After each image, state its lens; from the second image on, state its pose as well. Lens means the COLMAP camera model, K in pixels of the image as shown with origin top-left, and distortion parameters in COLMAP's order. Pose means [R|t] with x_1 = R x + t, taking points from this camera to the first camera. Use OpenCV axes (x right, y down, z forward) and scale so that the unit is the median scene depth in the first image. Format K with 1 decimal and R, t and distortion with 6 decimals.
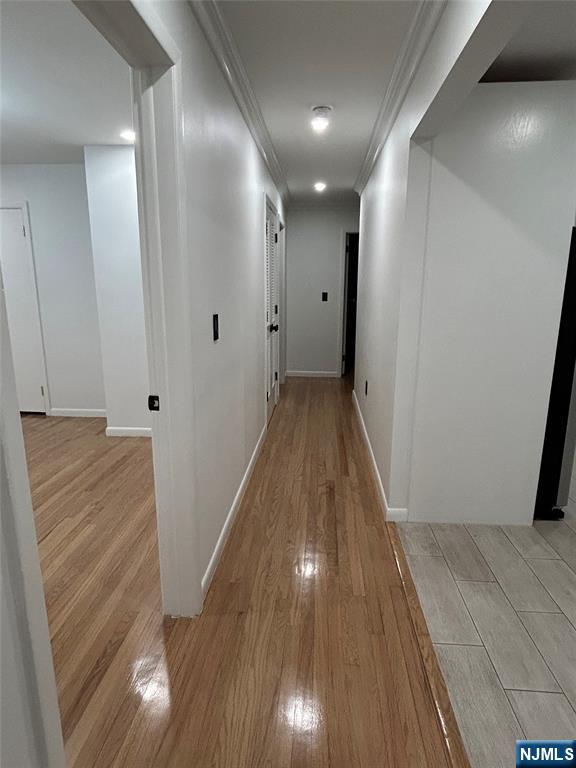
lens RADIAL K [[460.9, 0, 288.0], [0, 460.9, 384.0], [0, 0, 1]] dist [-0.013351, -0.000406]
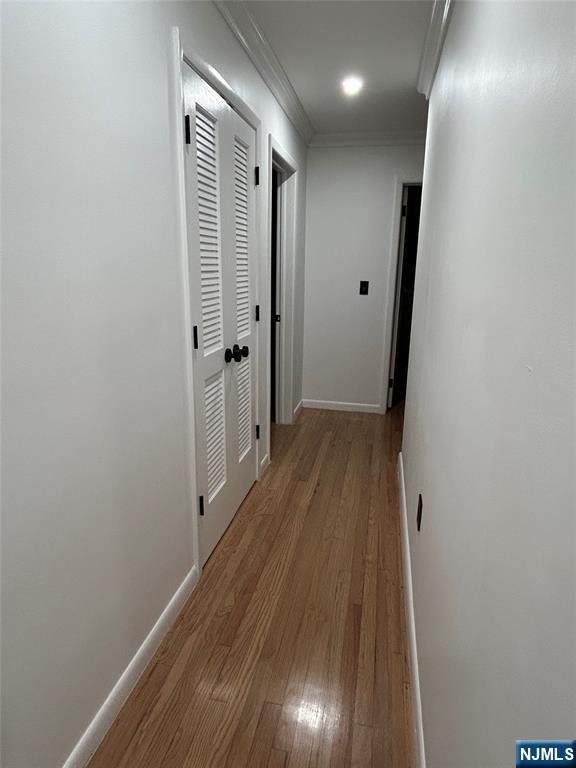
lens RADIAL K [[460.9, 0, 288.0], [0, 460.9, 384.0], [0, 0, 1]] dist [-0.013351, -0.000406]
pose [[0.990989, 0.042959, -0.126864, 0.062293], [-0.038896, 0.998653, 0.034330, -0.075048], [0.128168, -0.029086, 0.991326, 0.355609]]
